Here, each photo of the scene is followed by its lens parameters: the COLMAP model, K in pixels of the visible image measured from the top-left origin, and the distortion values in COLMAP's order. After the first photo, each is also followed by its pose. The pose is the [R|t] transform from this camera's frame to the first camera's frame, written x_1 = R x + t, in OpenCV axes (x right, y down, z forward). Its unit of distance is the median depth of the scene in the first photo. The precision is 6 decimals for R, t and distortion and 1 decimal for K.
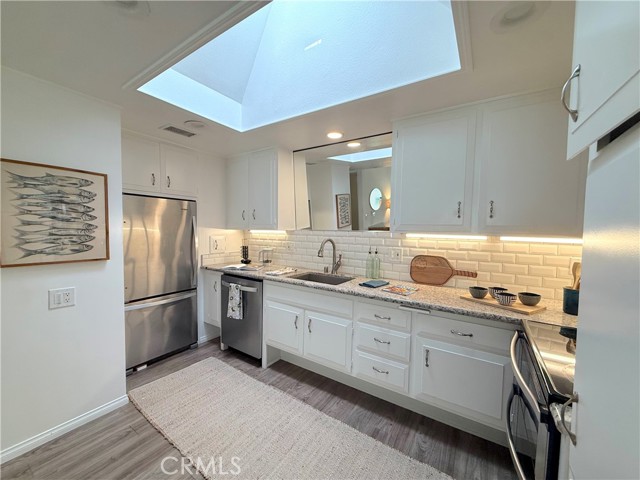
lens RADIAL K [[254.4, 0, 318.1], [0, 254.4, 241.6], [0, 0, 1]] dist [-0.000615, -0.000107]
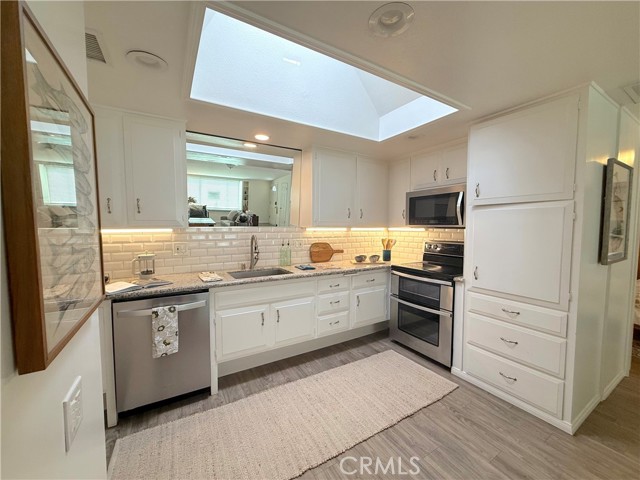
lens RADIAL K [[254.4, 0, 318.1], [0, 254.4, 241.6], [0, 0, 1]] dist [-0.000615, -0.000107]
pose [[0.433823, -0.071841, 0.898130, -0.896652], [0.051608, 0.997161, 0.054835, -0.032595], [-0.899519, 0.022562, 0.436299, 0.370332]]
